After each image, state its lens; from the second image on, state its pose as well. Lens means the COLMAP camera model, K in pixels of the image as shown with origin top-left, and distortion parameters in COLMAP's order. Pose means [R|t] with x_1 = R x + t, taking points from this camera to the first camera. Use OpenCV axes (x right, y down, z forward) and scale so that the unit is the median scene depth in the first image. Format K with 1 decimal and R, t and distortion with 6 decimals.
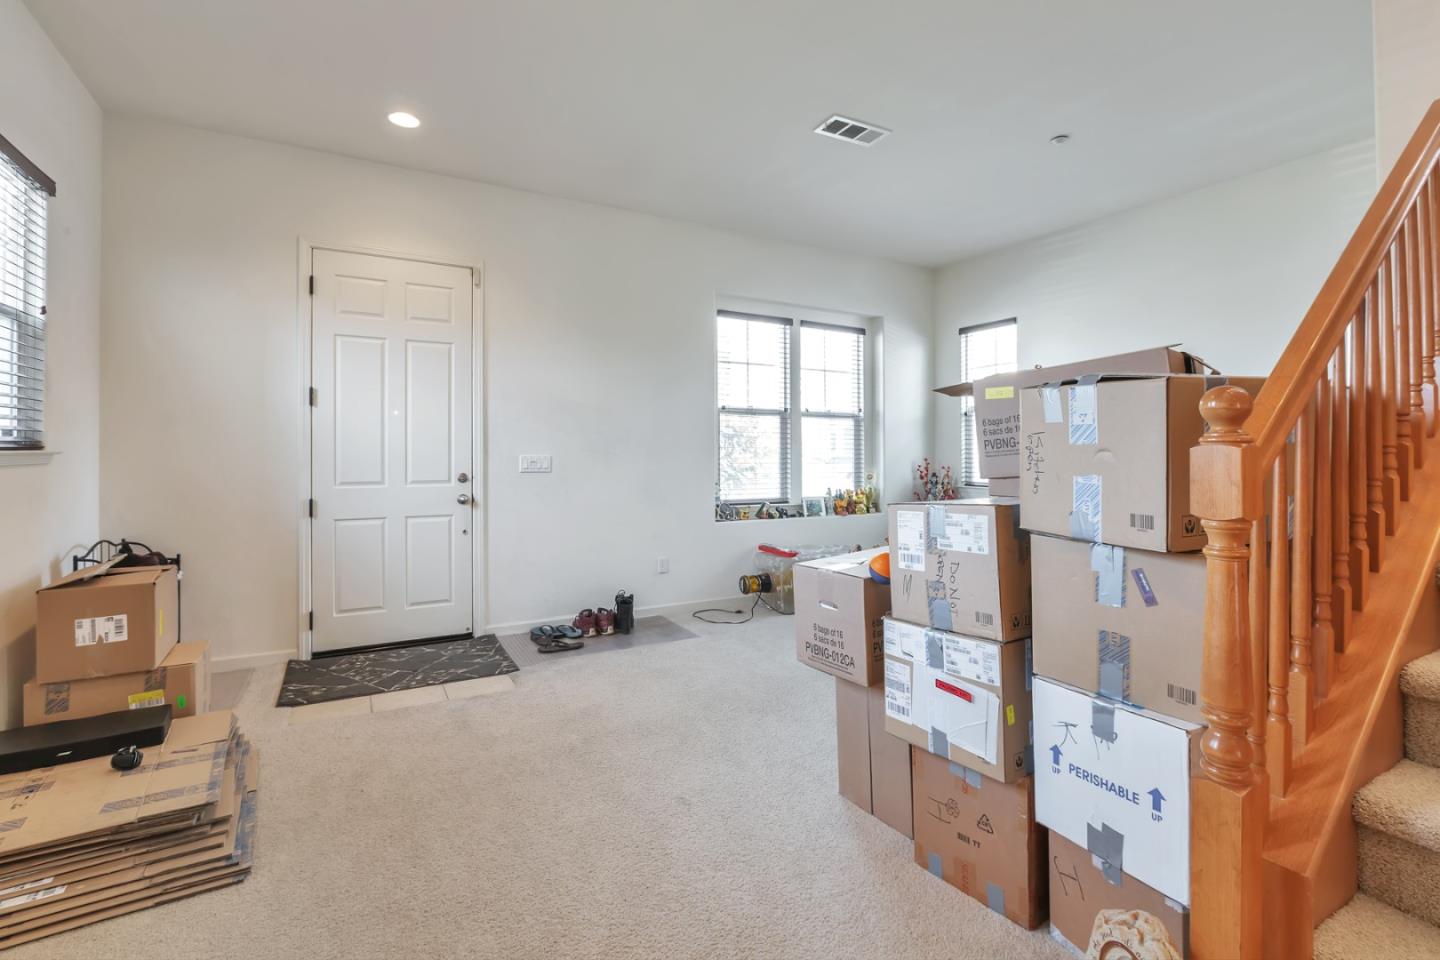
lens RADIAL K [[646.0, 0, 716.1], [0, 646.0, 452.2], [0, 0, 1]] dist [0.000826, 0.000259]
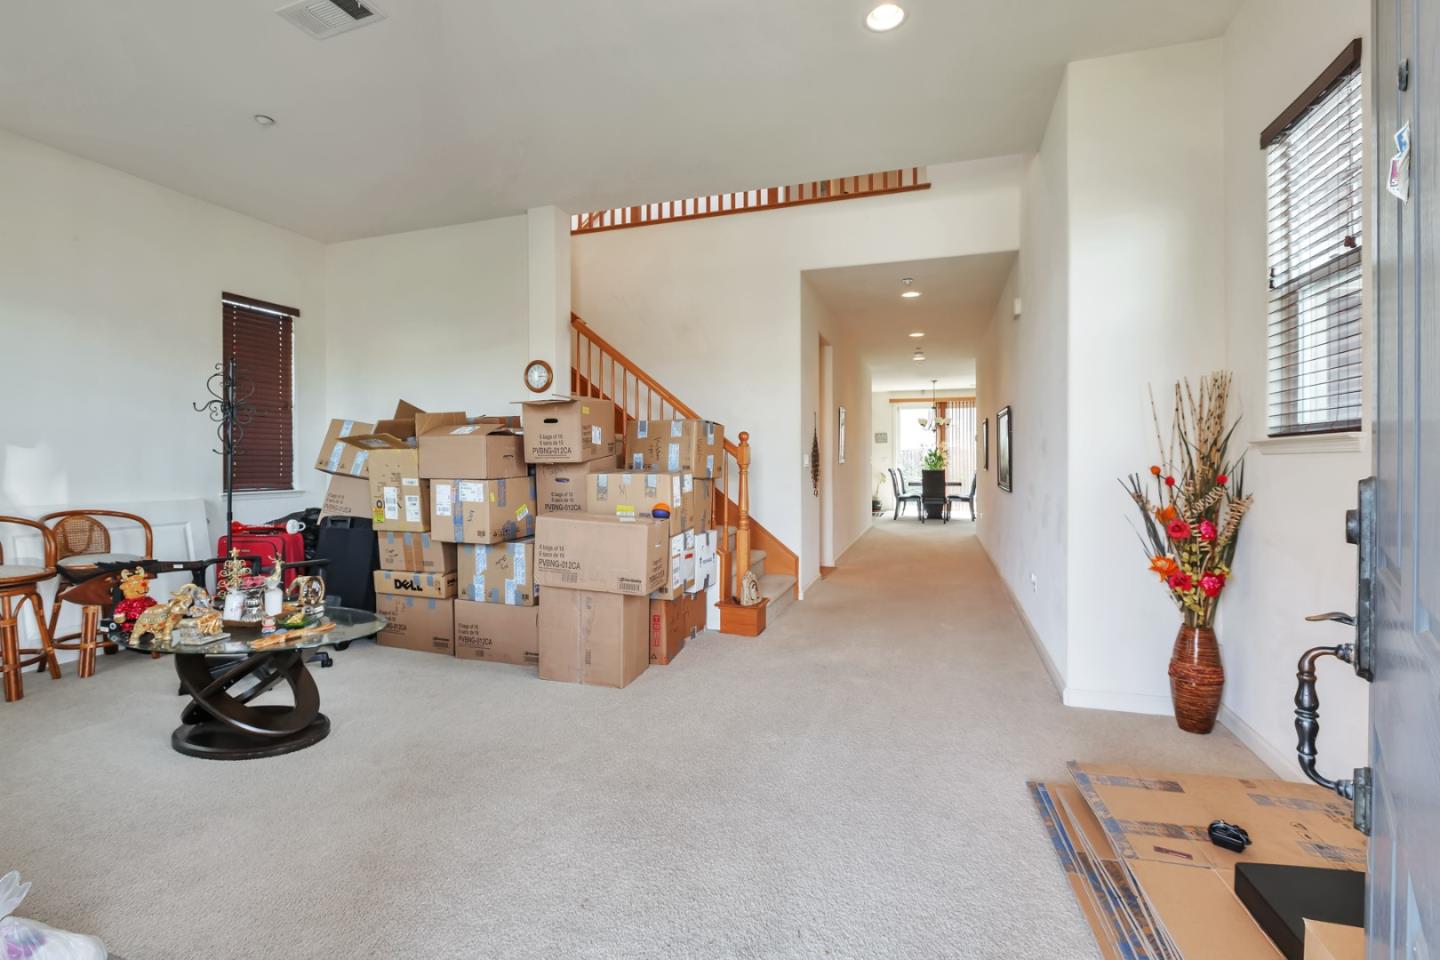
lens RADIAL K [[640.1, 0, 703.2], [0, 640.1, 460.5], [0, 0, 1]] dist [-0.001207, 0.000001]
pose [[-0.647800, -0.000037, 0.761810, -1.180237], [0.001039, 0.999999, 0.000932, 0.042367], [-0.761809, 0.001395, -0.647800, 2.138967]]
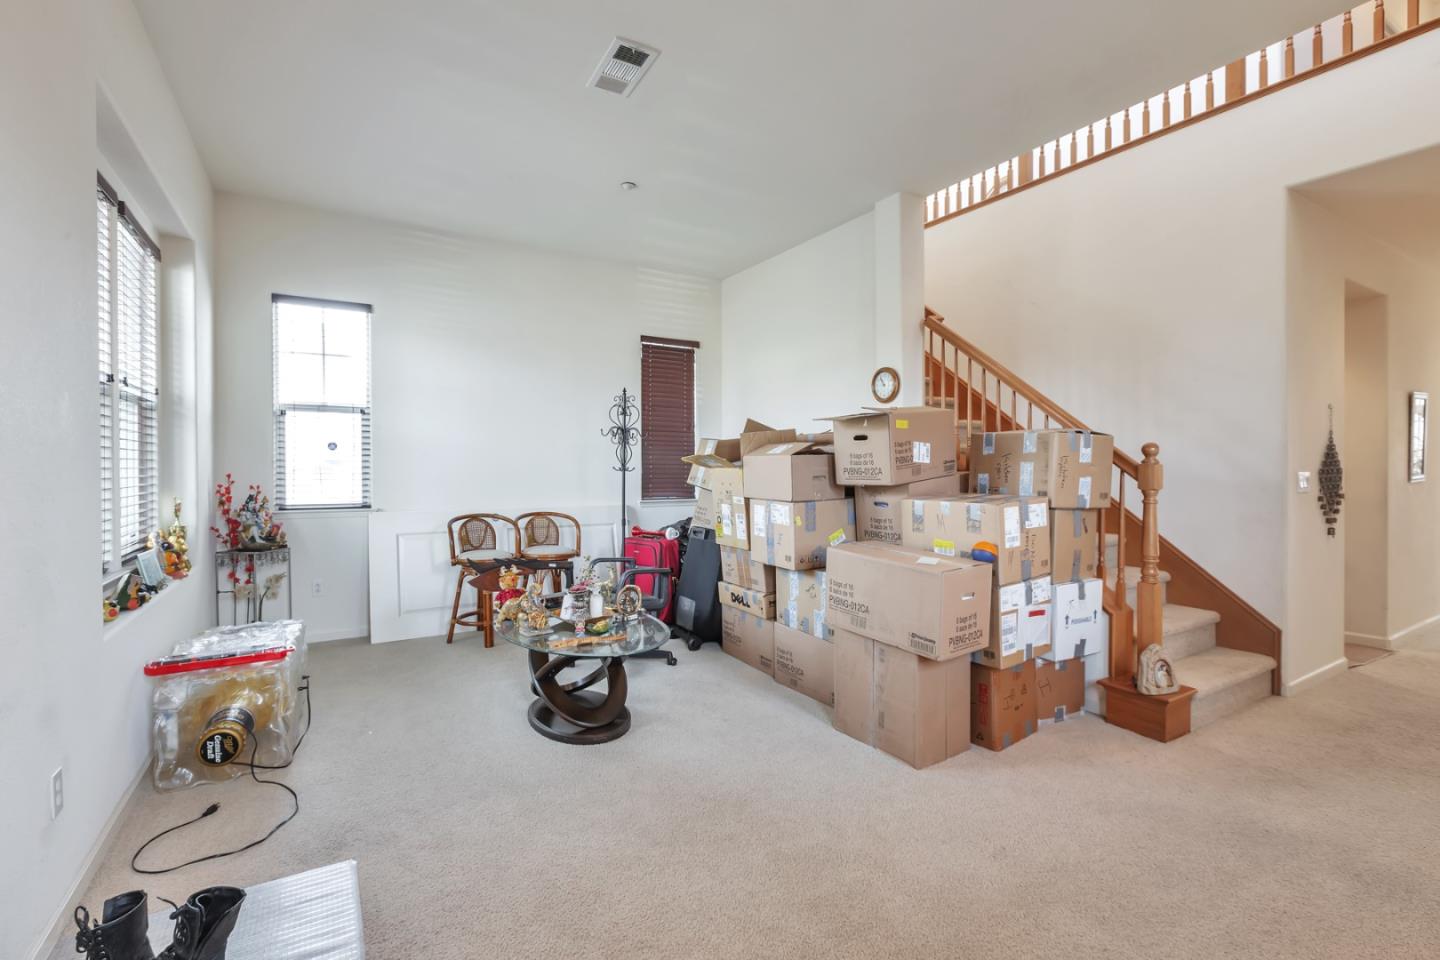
lens RADIAL K [[636.3, 0, 710.6], [0, 636.3, 467.9], [0, 0, 1]] dist [0.000547, 0.000569]
pose [[-0.019077, -0.006637, 0.999796, -1.099695], [-0.000279, 0.999978, 0.006633, -0.005538], [-0.999818, -0.000152, -0.019078, 1.679988]]
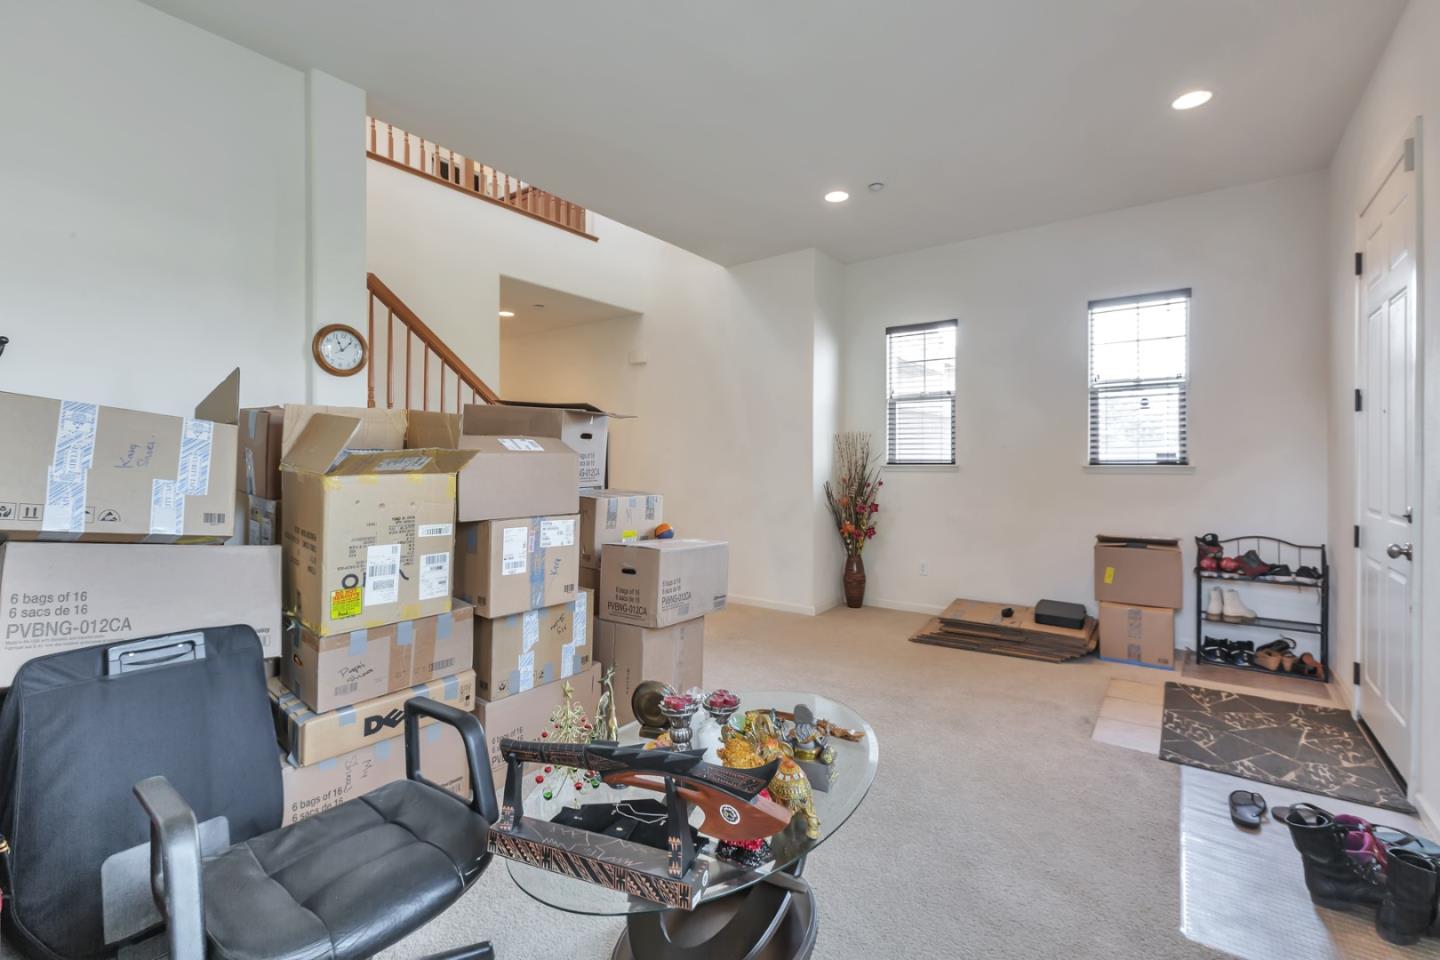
lens RADIAL K [[646.0, 0, 716.1], [0, 646.0, 452.2], [0, 0, 1]] dist [0.000826, 0.000259]
pose [[-0.916594, -0.007471, -0.399749, 0.889723], [-0.003097, 0.999928, -0.011588, -0.018103], [0.399806, -0.009383, -0.916552, 2.806993]]
